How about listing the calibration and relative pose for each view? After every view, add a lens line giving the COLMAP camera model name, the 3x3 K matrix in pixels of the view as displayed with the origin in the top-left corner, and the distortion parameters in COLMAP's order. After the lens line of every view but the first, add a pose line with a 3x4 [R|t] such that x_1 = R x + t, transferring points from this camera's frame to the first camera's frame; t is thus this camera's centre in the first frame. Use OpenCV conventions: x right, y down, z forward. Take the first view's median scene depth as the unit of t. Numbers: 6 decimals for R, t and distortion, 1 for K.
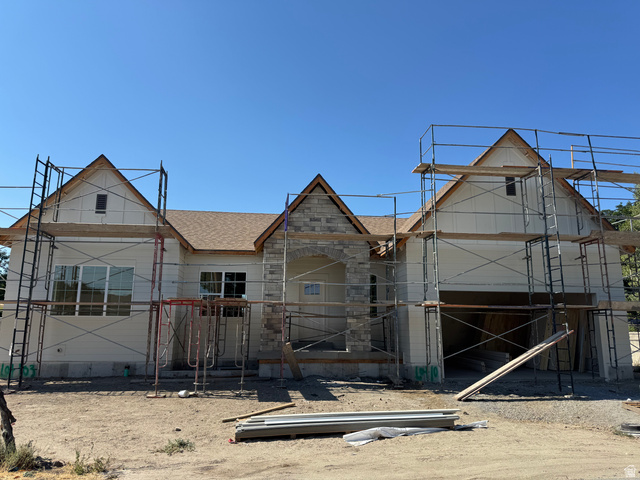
lens RADIAL K [[450.5, 0, 321.8], [0, 450.5, 239.0], [0, 0, 1]] dist [-0.012377, -0.009766]
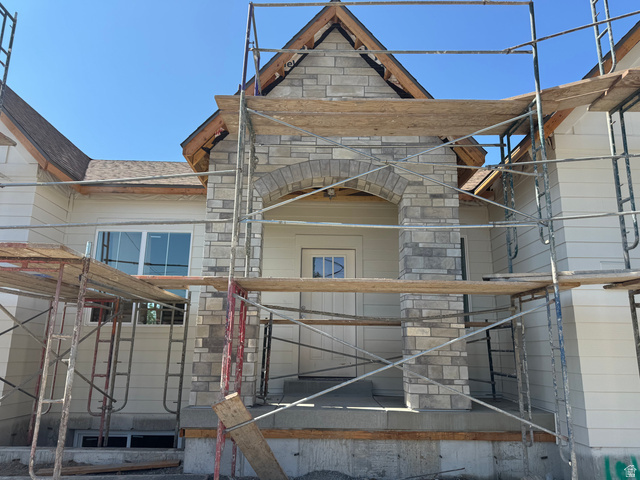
lens RADIAL K [[450.5, 0, 318.3], [0, 450.5, 242.5], [0, 0, 1]] dist [-0.012377, -0.009766]
pose [[0.995822, -0.013280, -0.090343, 0.014335], [0.009434, 0.999036, -0.042868, 0.117516], [0.090826, 0.041837, 0.994988, 0.583934]]
